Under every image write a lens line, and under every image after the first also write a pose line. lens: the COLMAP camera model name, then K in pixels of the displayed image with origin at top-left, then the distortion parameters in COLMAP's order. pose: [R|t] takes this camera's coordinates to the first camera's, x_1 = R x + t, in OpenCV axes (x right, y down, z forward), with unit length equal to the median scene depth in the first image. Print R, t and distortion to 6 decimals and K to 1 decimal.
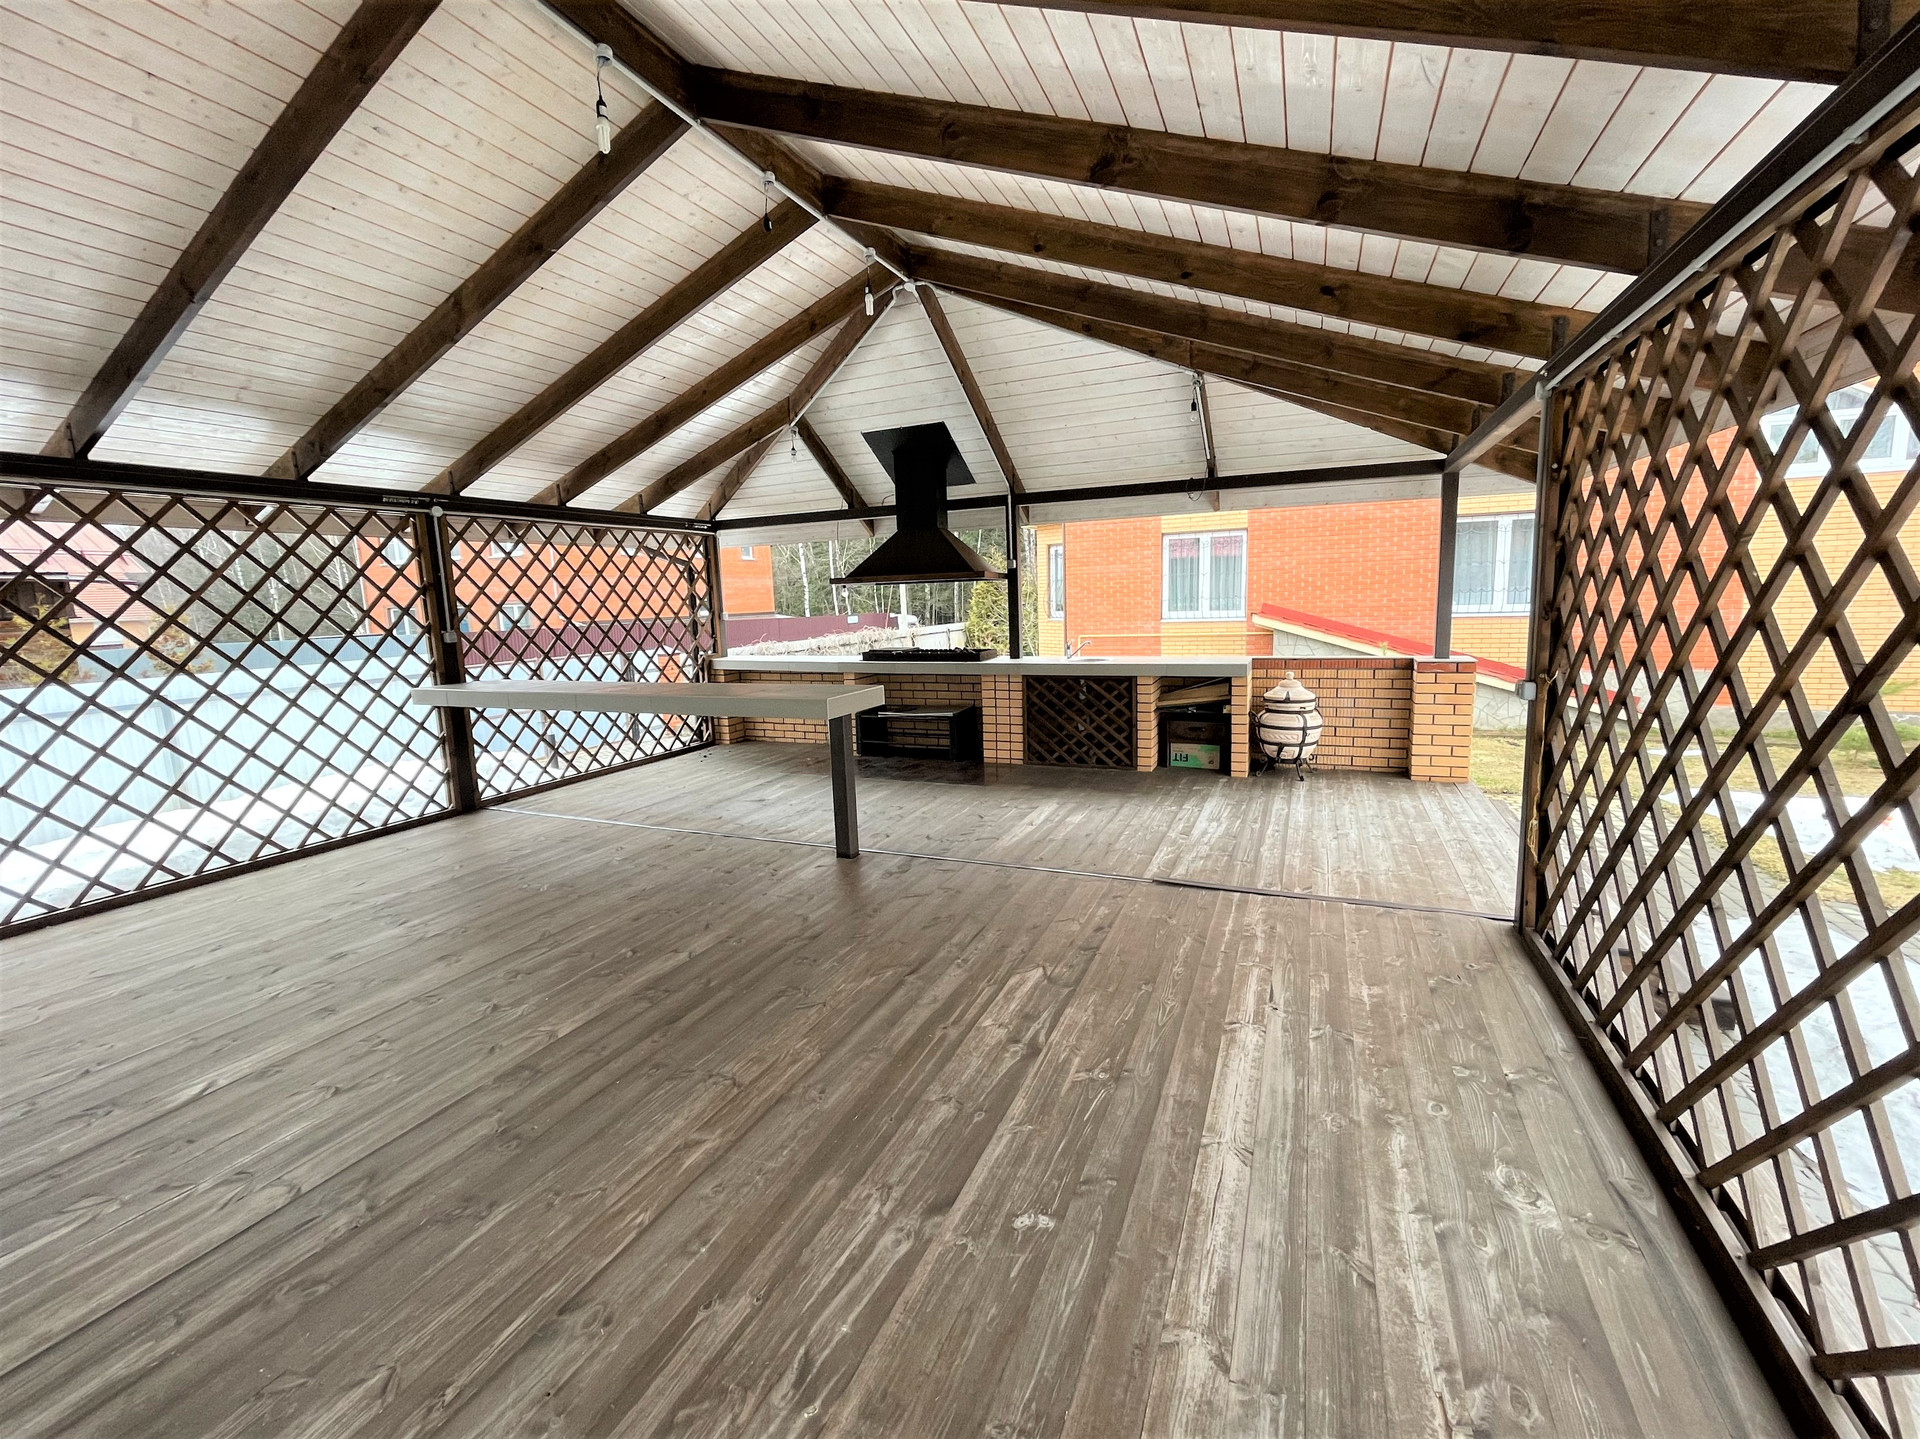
lens RADIAL K [[795.2, 0, 960.9], [0, 795.2, 714.8], [0, 0, 1]] dist [-0.000988, -0.000220]
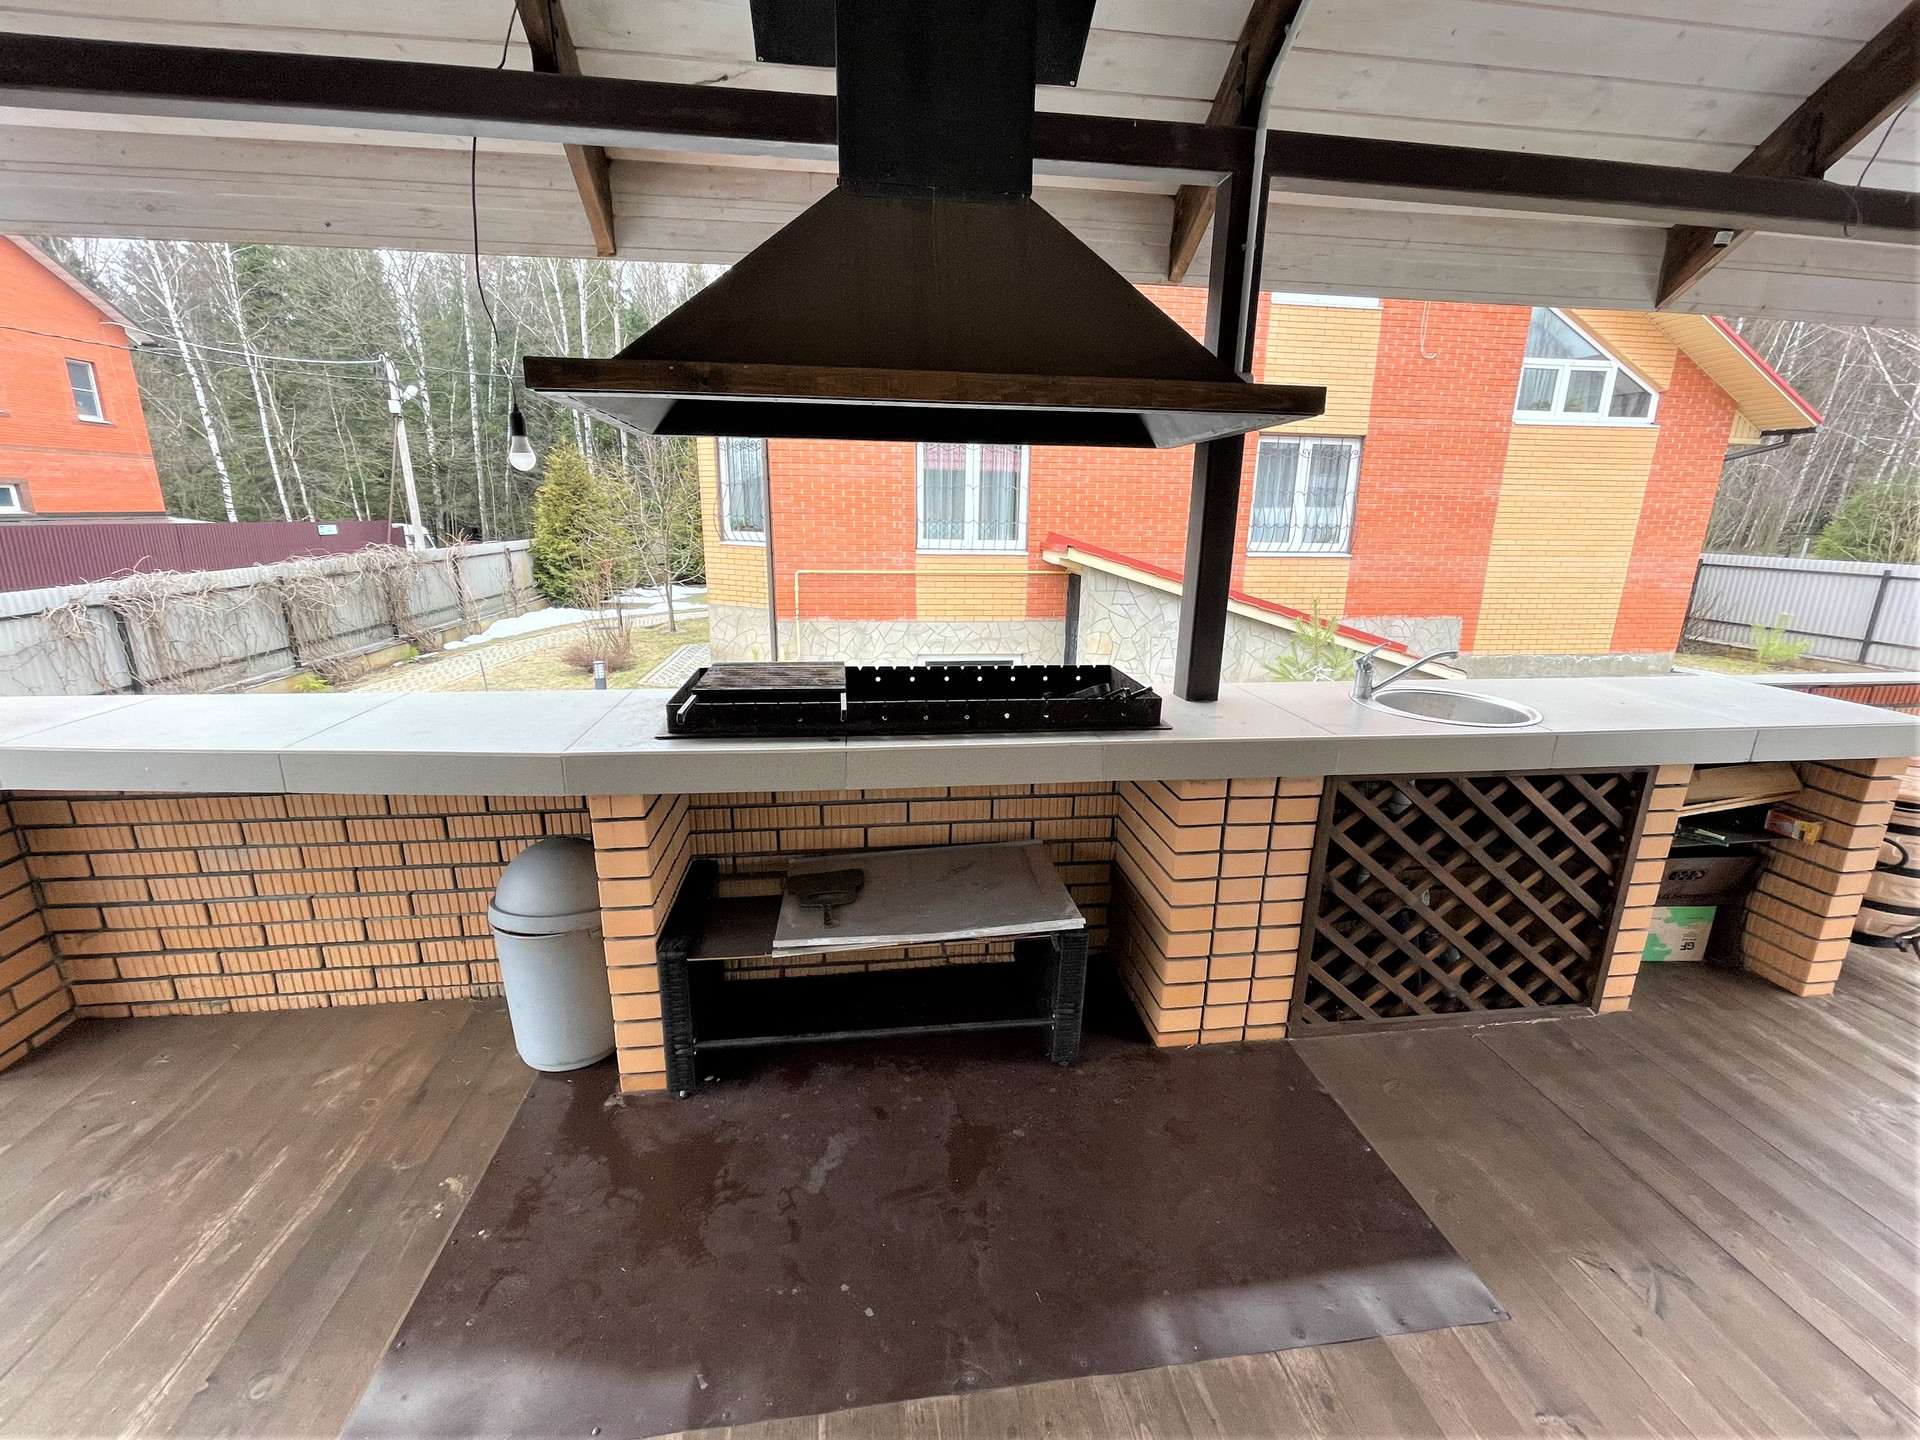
lens RADIAL K [[795.2, 0, 963.9], [0, 795.2, 716.5], [0, 0, 1]] dist [-0.000988, -0.000220]
pose [[0.854800, -0.084917, 0.511964, -0.187942], [0.033559, 0.993502, 0.108754, -0.106783], [-0.517872, -0.075782, 0.852095, 0.809524]]
